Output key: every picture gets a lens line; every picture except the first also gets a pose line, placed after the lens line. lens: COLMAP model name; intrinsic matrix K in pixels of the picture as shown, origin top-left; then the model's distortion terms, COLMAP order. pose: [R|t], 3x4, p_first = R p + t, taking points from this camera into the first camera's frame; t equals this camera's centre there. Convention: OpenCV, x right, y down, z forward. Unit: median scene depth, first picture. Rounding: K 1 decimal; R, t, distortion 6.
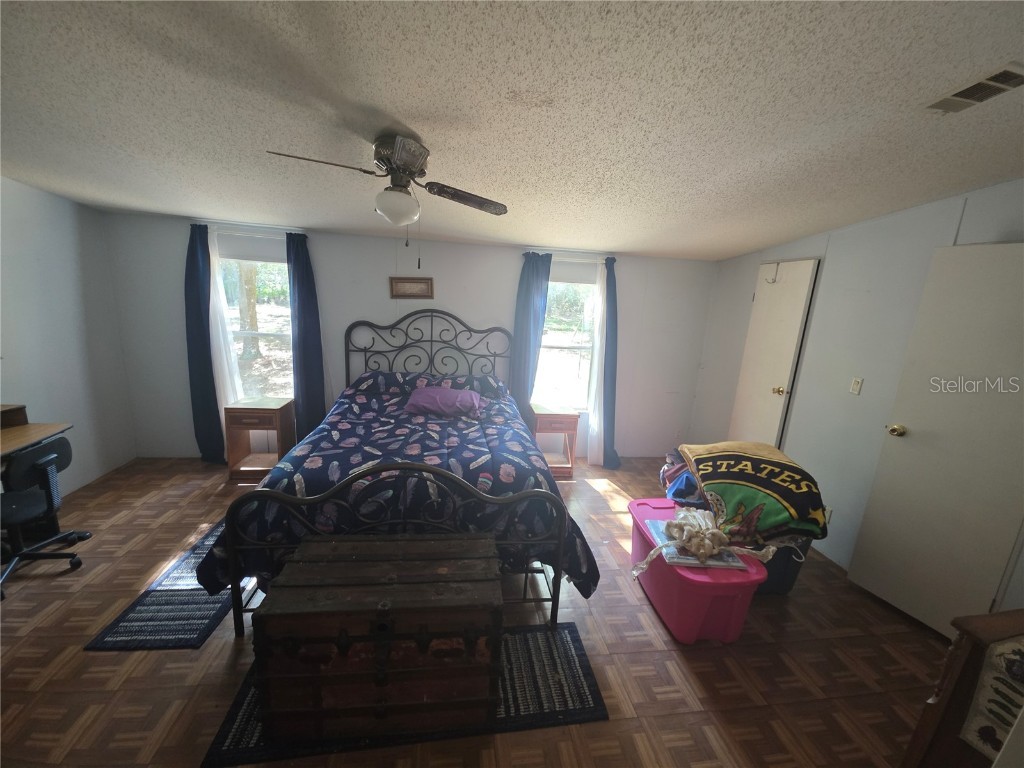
lens RADIAL K [[408.2, 0, 508.5], [0, 408.2, 384.9], [0, 0, 1]] dist [-0.000111, -0.003479]
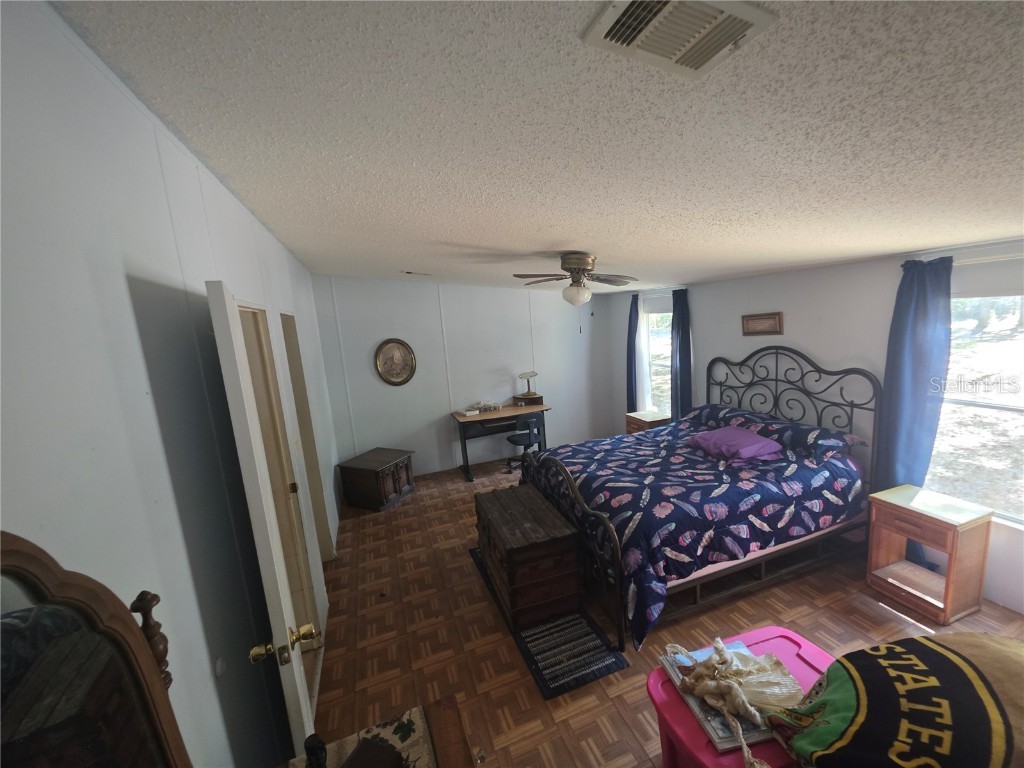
lens RADIAL K [[408.2, 0, 511.1], [0, 408.2, 382.6], [0, 0, 1]] dist [-0.000111, -0.003479]
pose [[0.195338, 0.080099, -0.977460, 0.674682], [-0.124271, 0.990647, 0.056345, -0.091618], [0.972831, 0.110464, 0.203465, 0.272335]]
